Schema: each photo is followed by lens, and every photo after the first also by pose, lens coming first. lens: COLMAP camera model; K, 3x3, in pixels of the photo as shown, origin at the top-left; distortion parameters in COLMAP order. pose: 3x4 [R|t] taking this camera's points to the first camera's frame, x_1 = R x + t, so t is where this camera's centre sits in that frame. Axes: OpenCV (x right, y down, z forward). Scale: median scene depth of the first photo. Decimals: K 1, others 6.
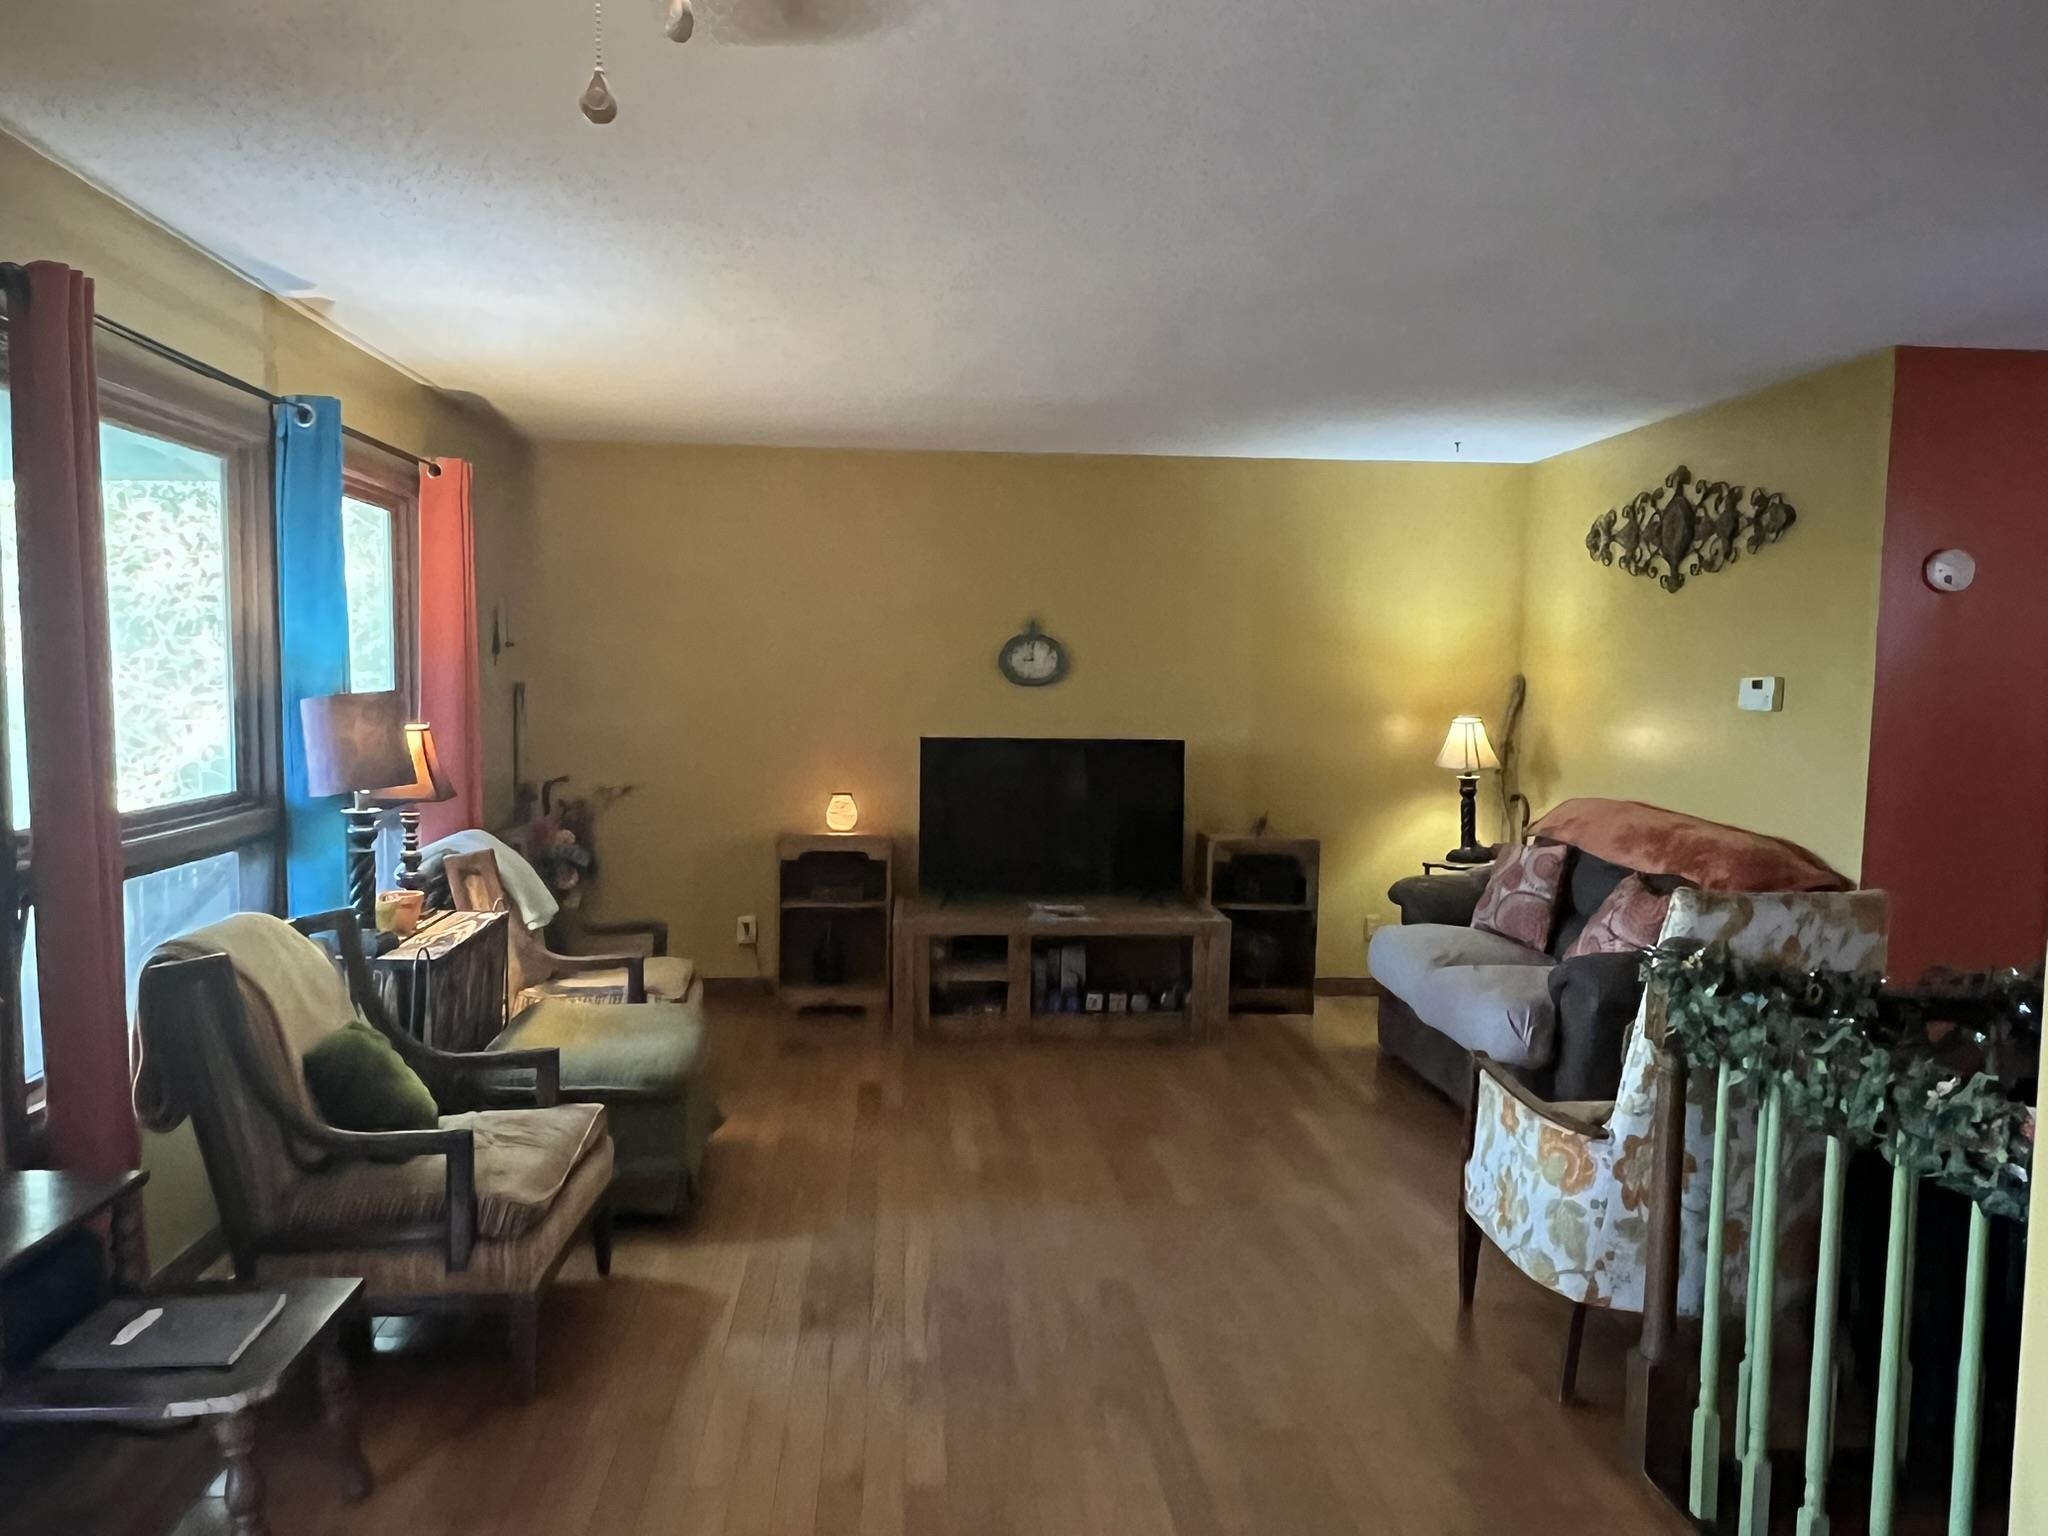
lens RADIAL K [[1364.3, 0, 1025.5], [0, 1364.3, 768.8], [0, 0, 1]] dist [-0.004097, -0.002505]
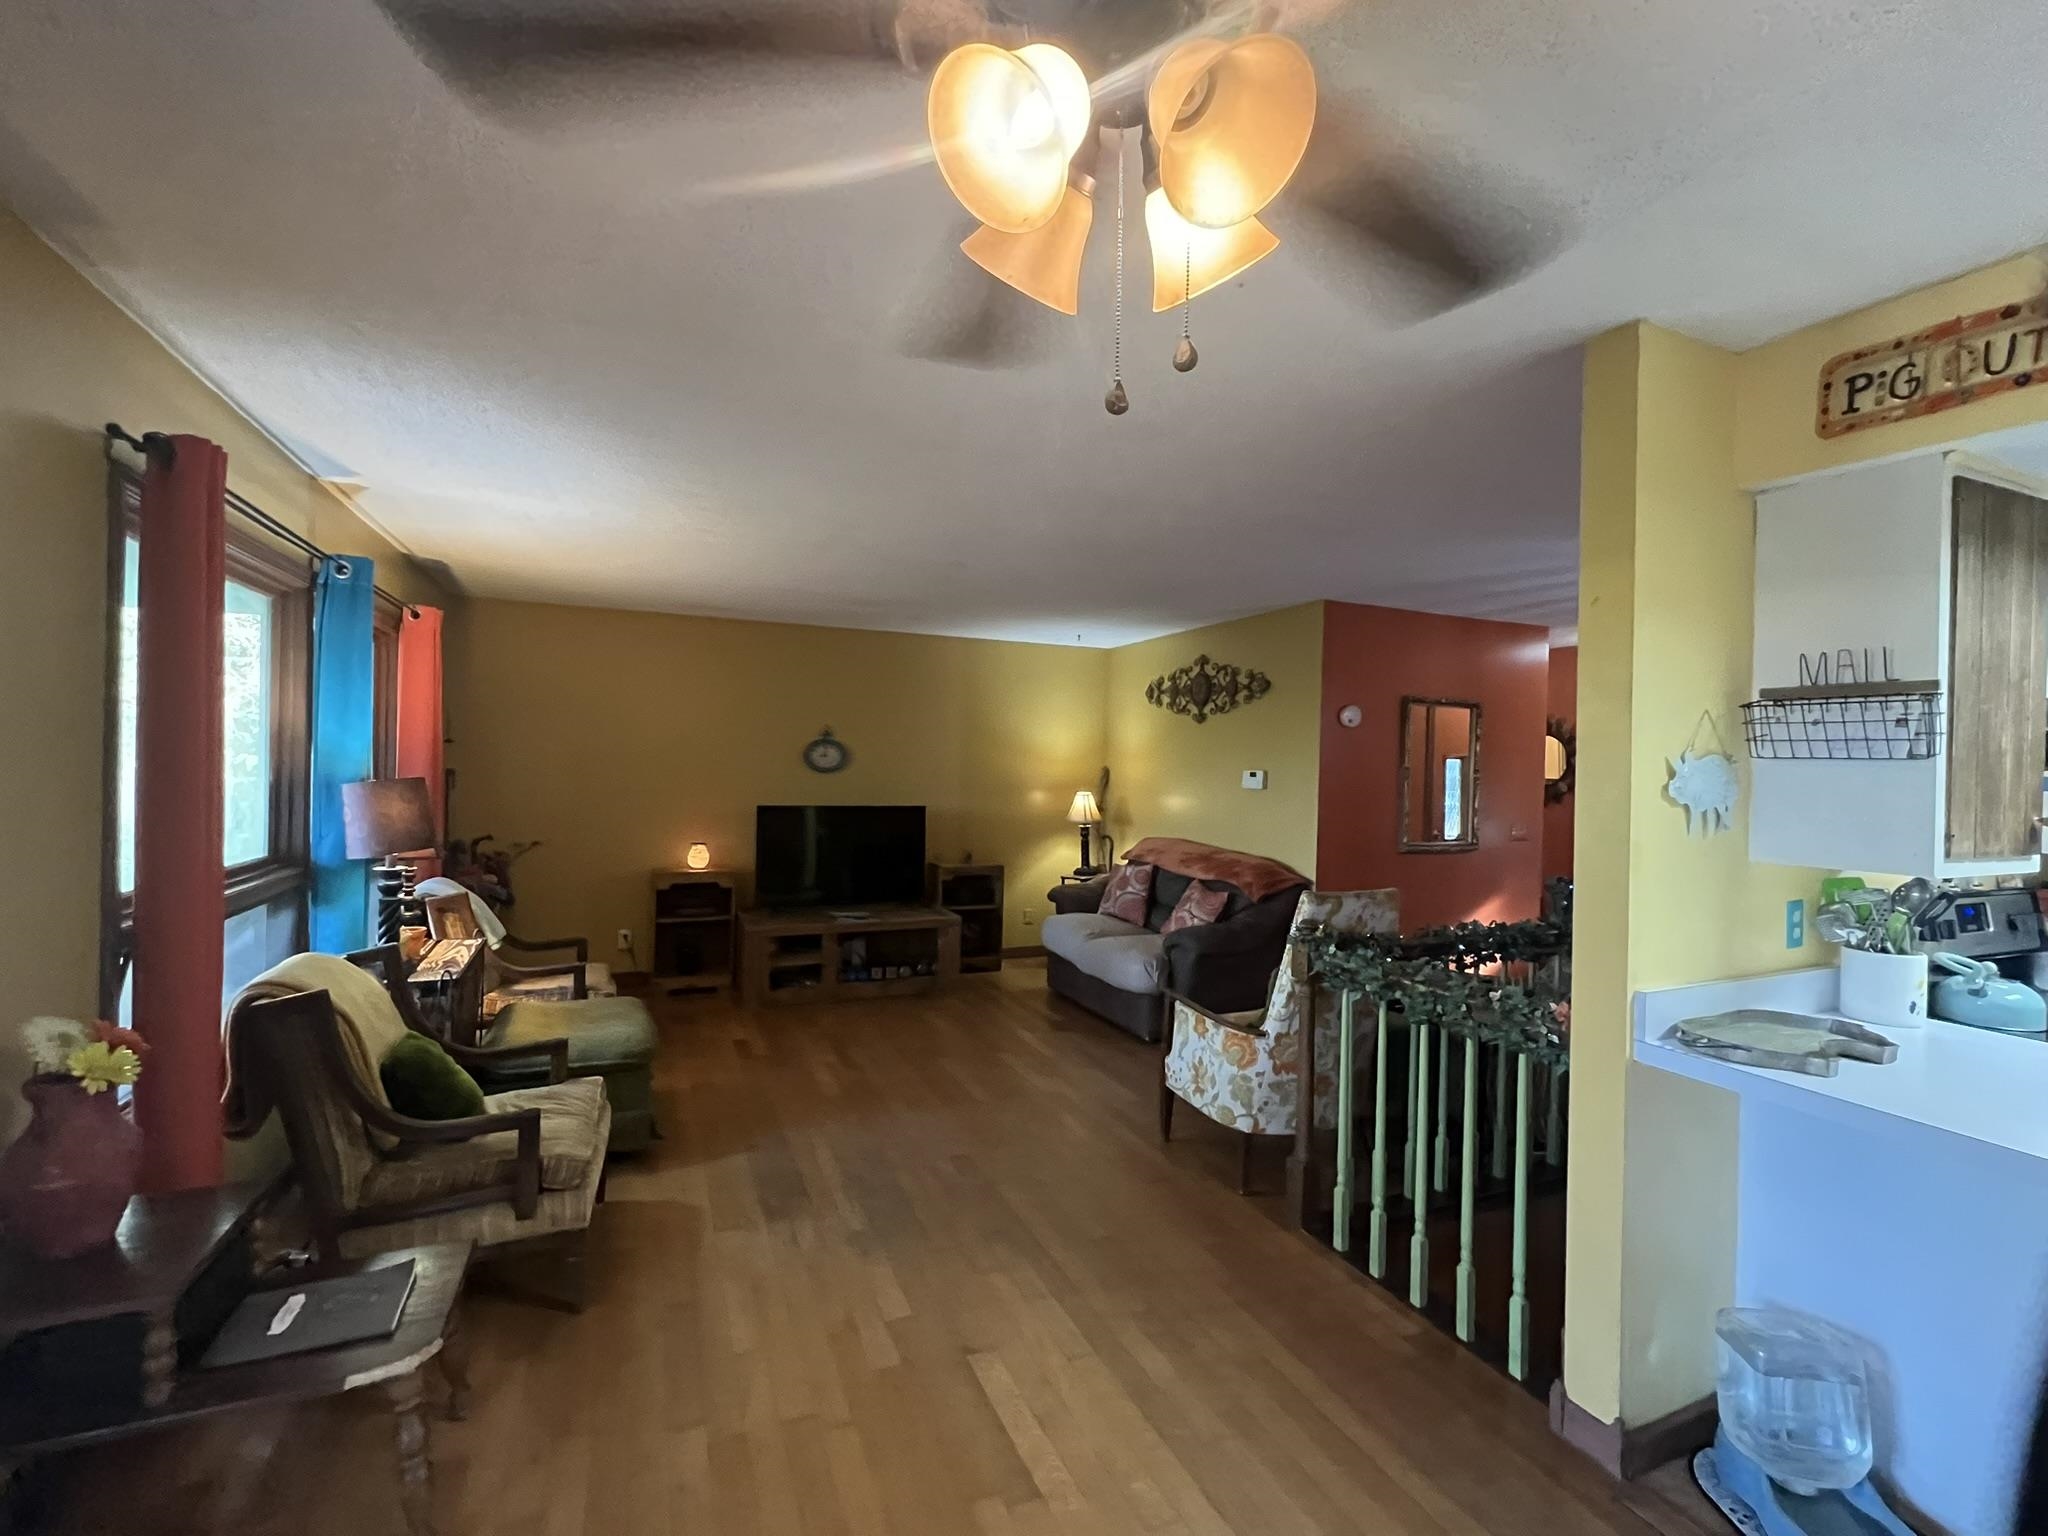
lens RADIAL K [[827.1, 0, 1016.1], [0, 827.1, 767.1], [0, 0, 1]] dist [-0.006820, 0.002128]
pose [[0.951025, 0.006865, 0.309037, -0.133440], [0.012769, 0.998028, -0.061466, -0.008511], [-0.308849, 0.062402, 0.949062, 0.041588]]
